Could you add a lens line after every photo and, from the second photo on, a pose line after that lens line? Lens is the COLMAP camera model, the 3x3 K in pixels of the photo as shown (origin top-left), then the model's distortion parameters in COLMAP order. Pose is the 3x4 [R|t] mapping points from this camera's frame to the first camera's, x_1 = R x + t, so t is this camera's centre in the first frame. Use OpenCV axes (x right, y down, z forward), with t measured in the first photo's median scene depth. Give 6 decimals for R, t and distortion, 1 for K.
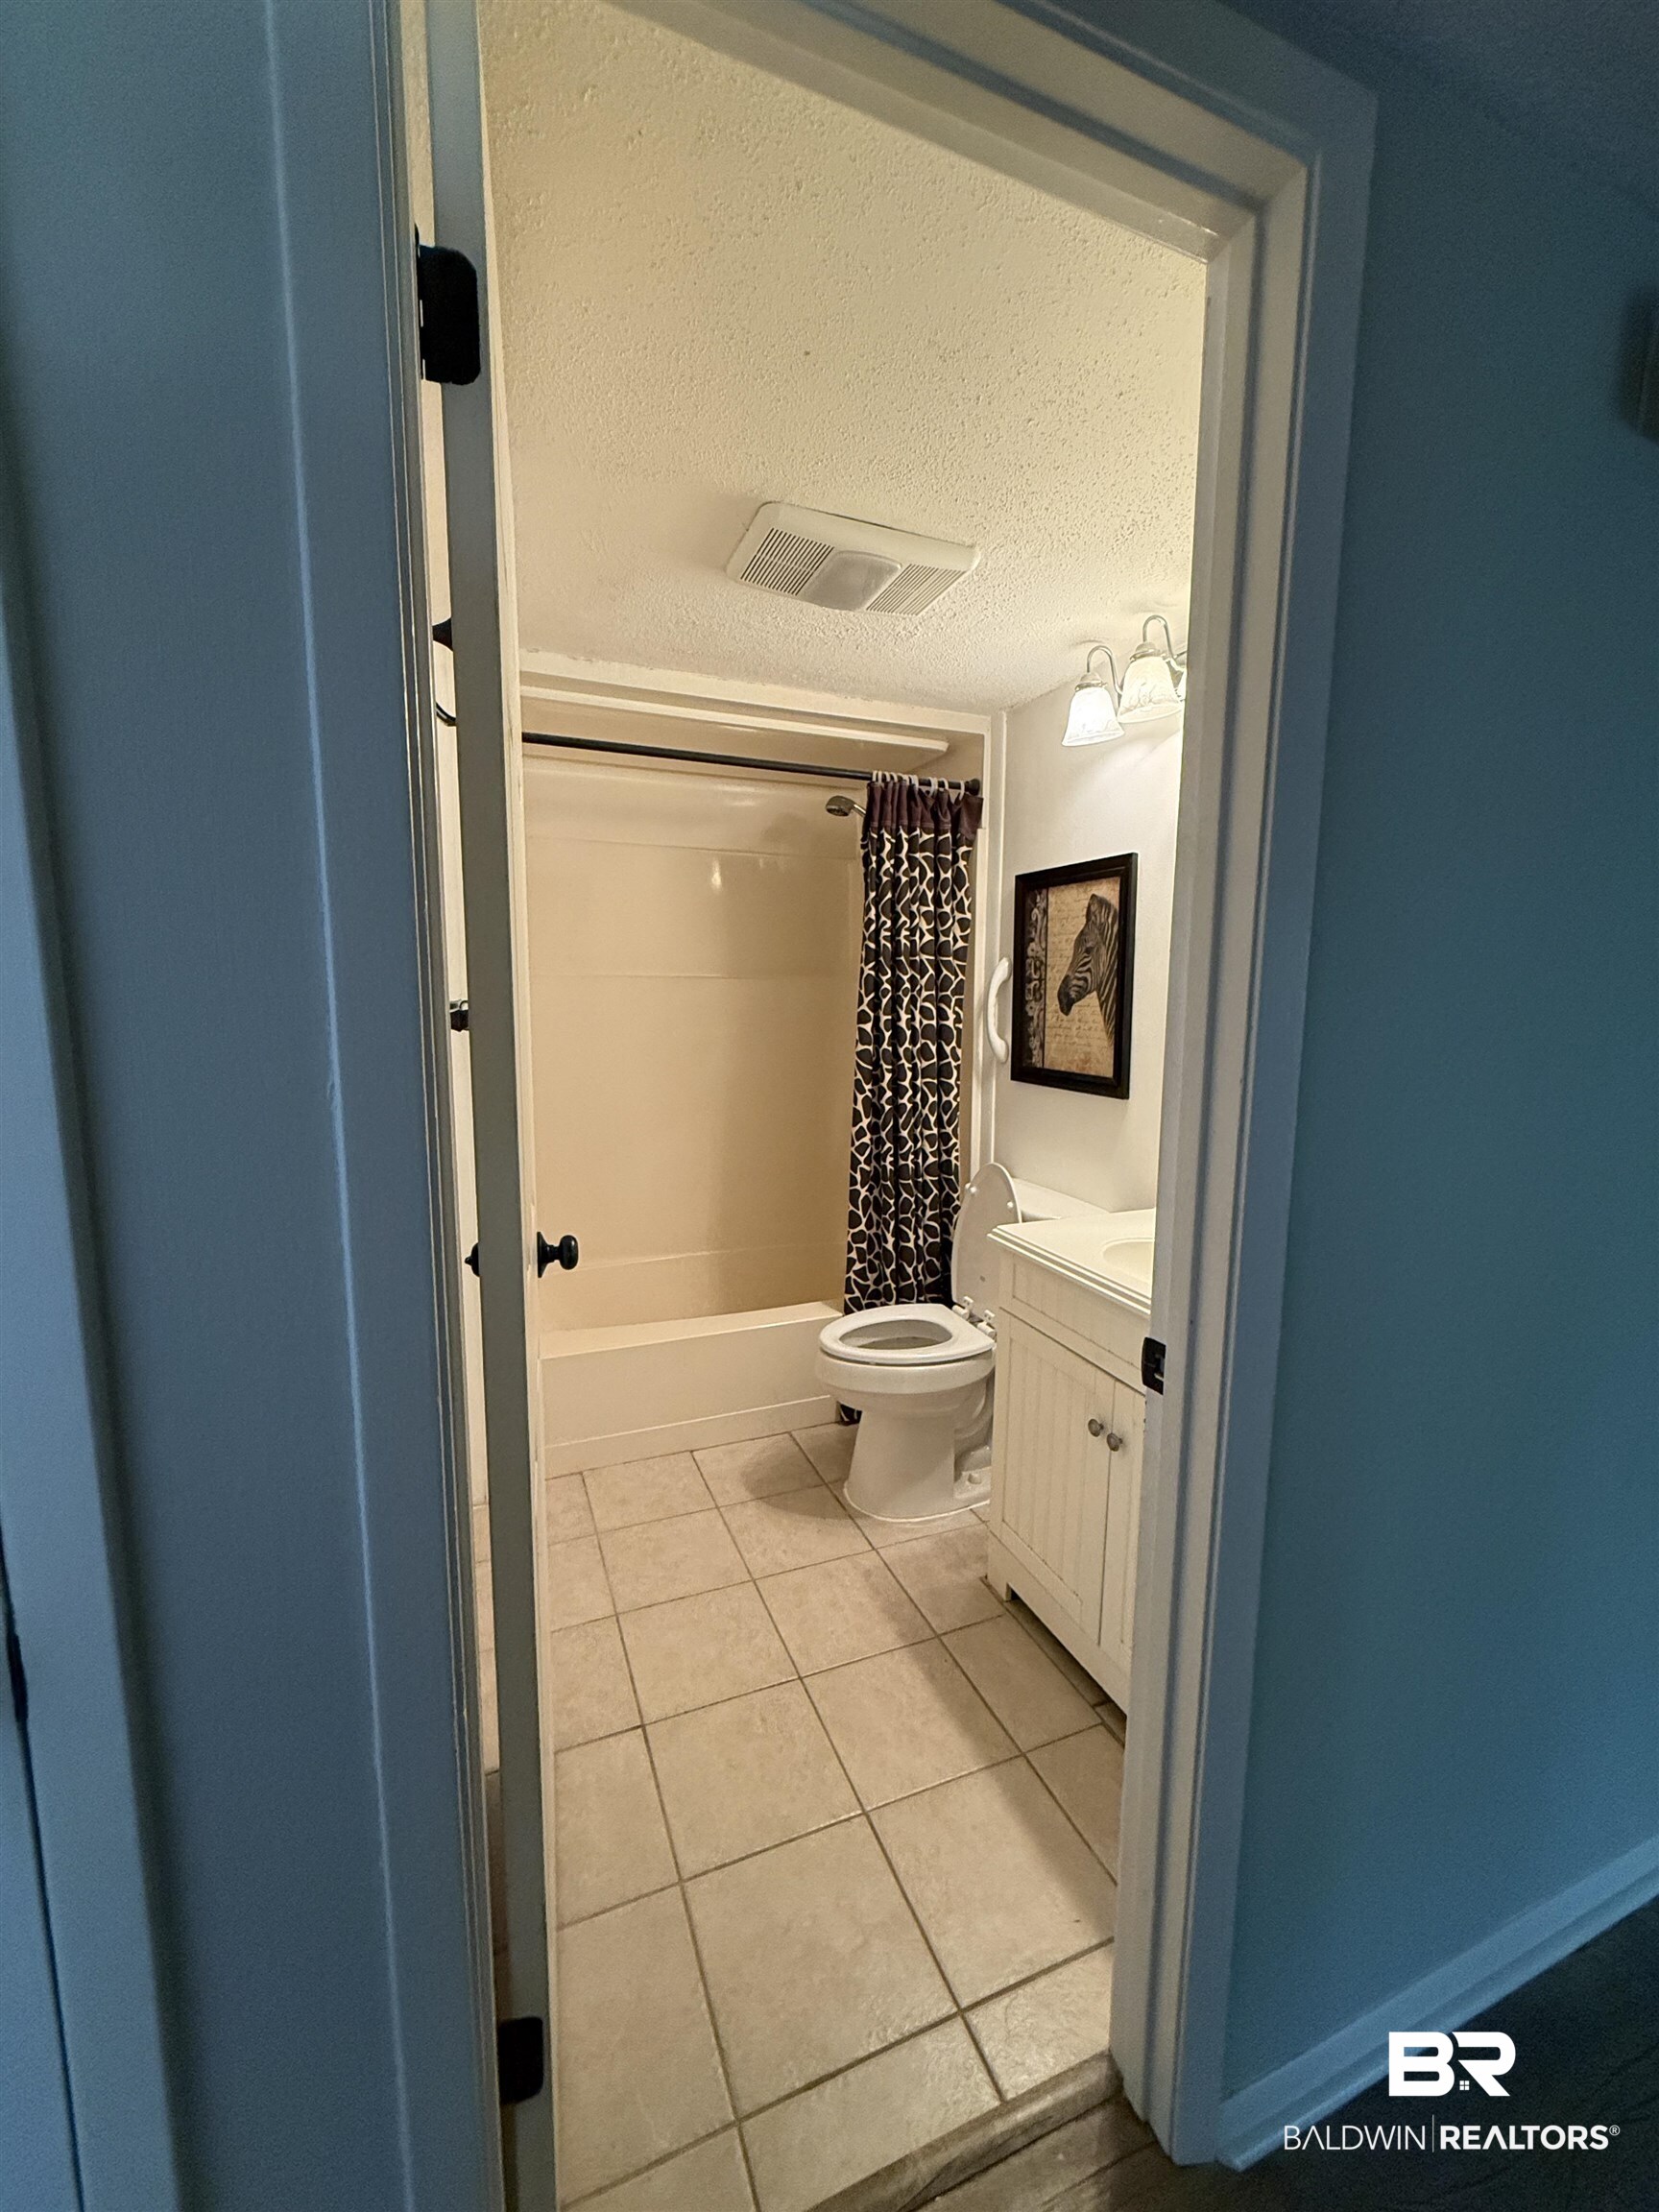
lens RADIAL K [[883.5, 0, 829.2], [0, 883.5, 1104.9], [0, 0, 1]] dist [0.001325, -0.000301]
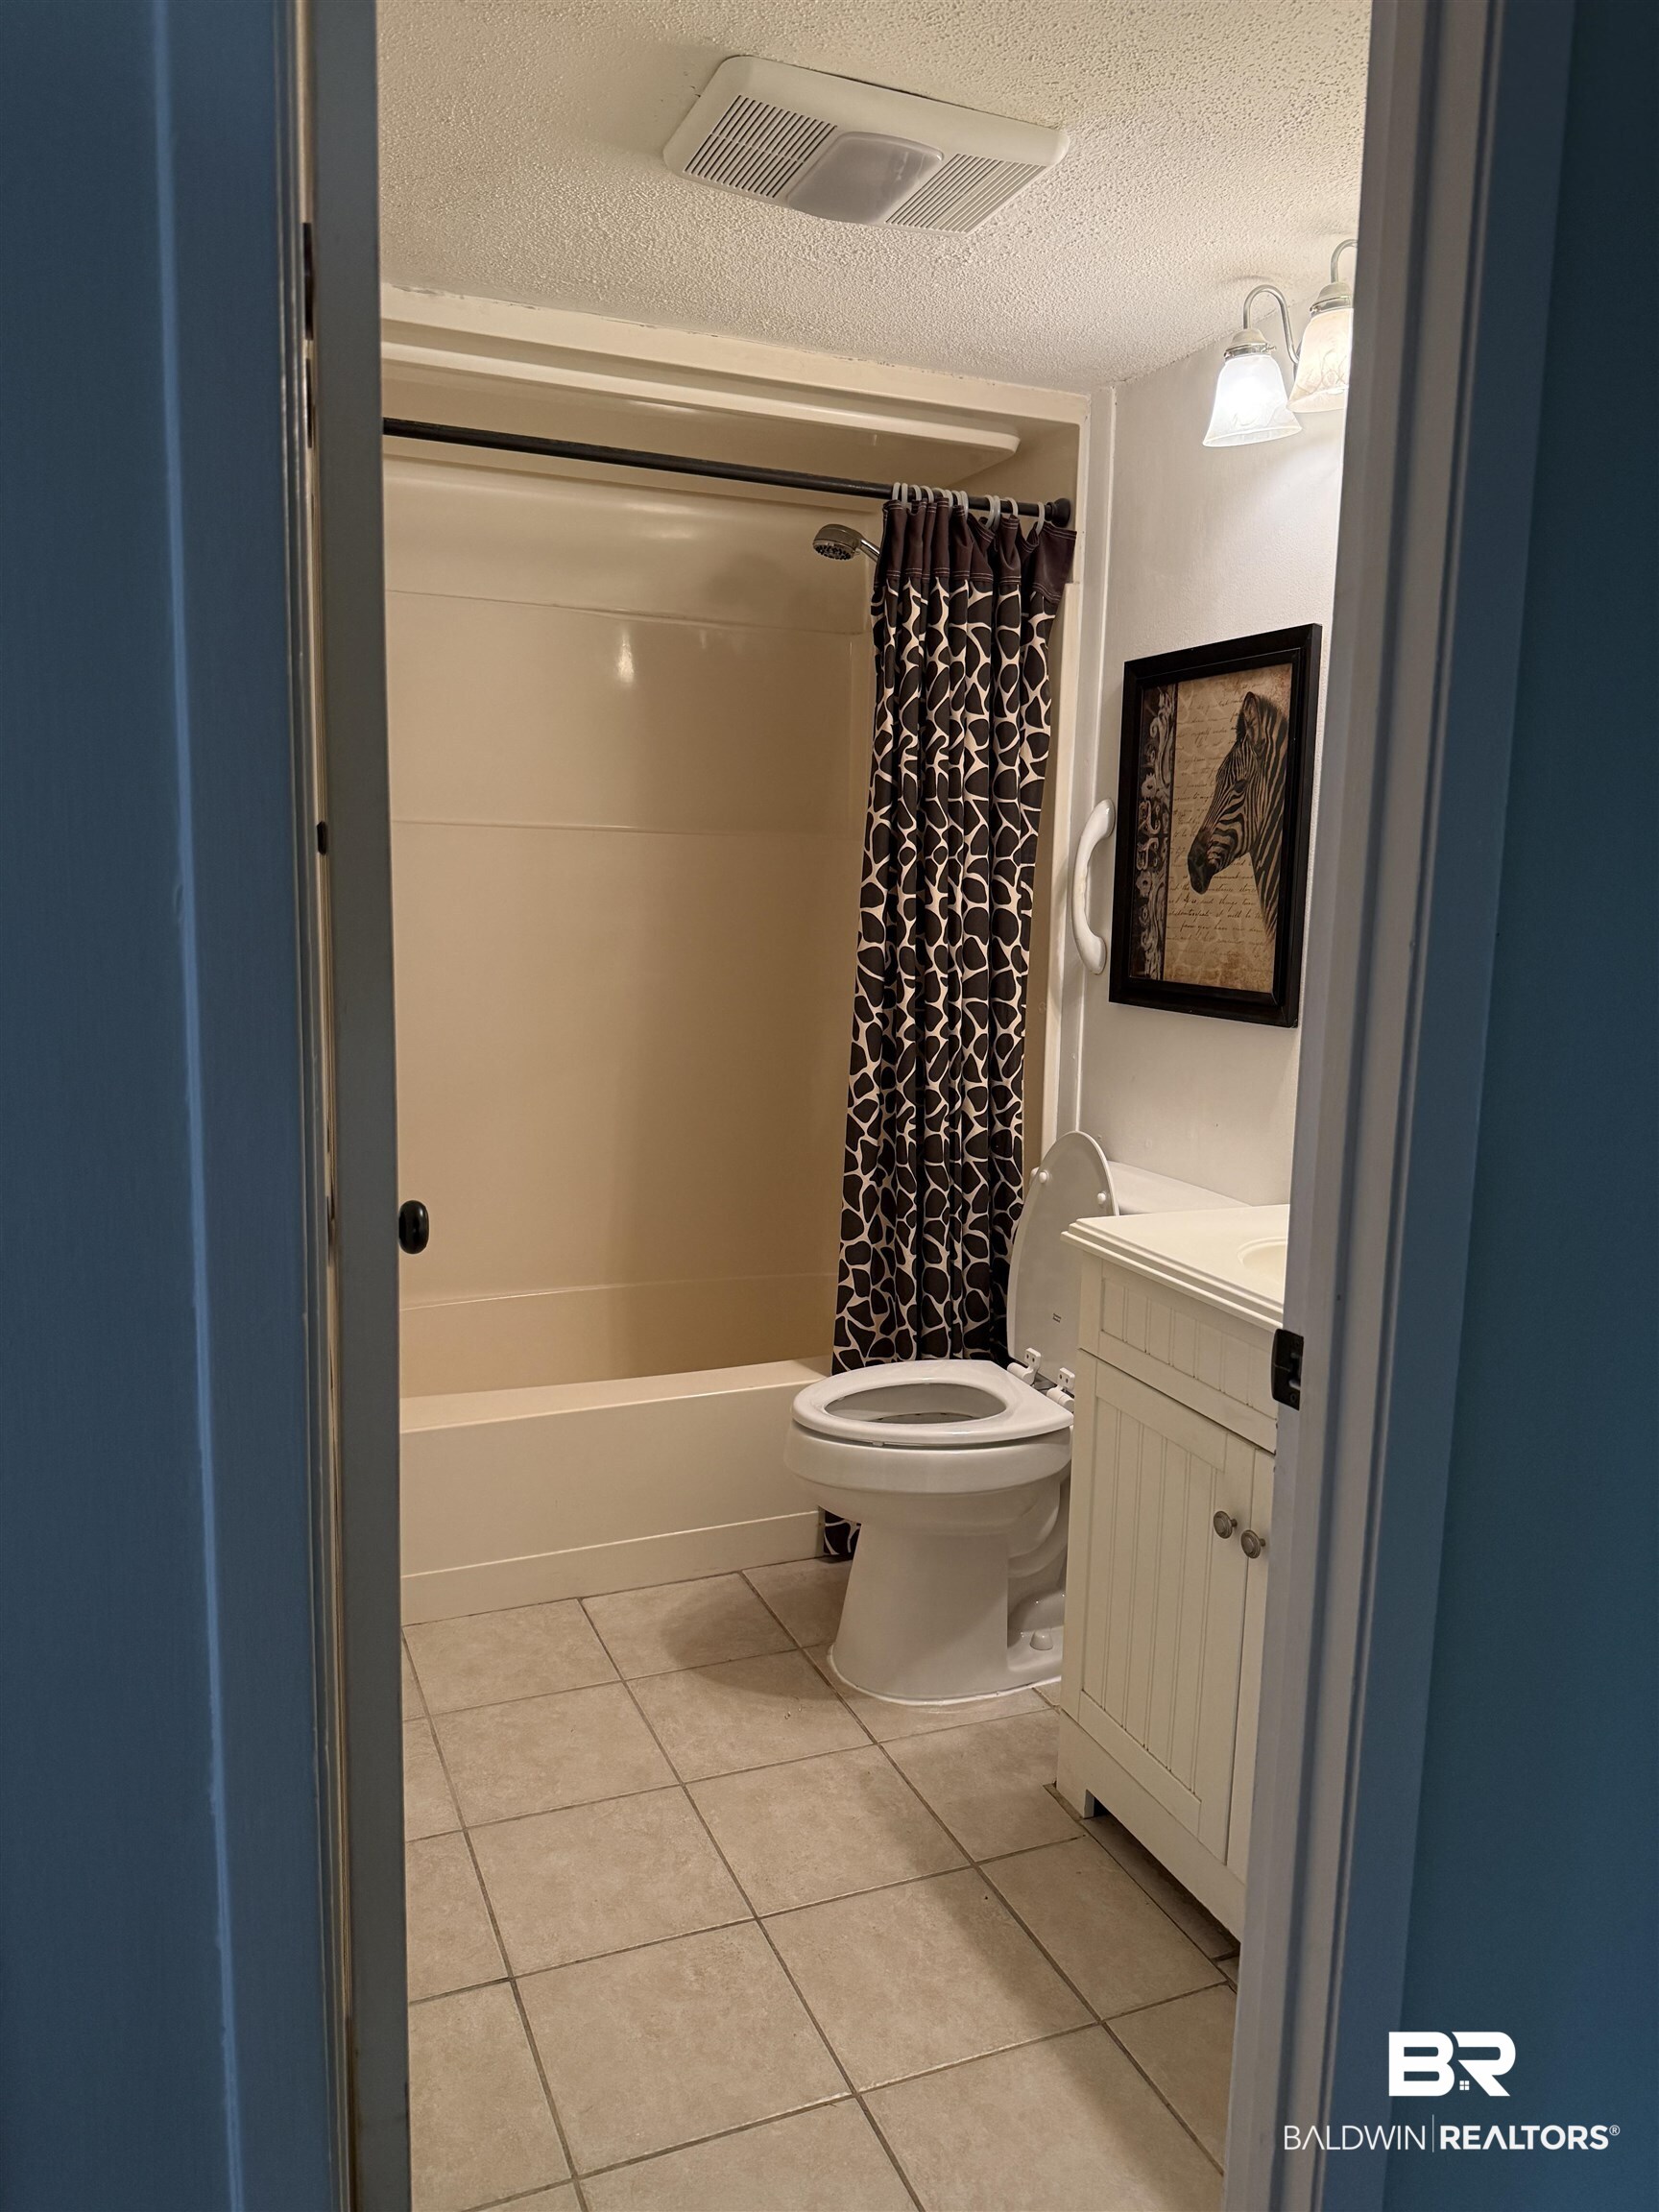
lens RADIAL K [[1564.3, 0, 819.7], [0, 1564.3, 1113.2], [0, 0, 1]] dist [0.040409, -0.053702]
pose [[0.999861, 0.014027, 0.009028, -0.004640], [-0.014218, 0.999670, 0.021392, 0.033835], [-0.008725, -0.021517, 0.999730, -0.094330]]
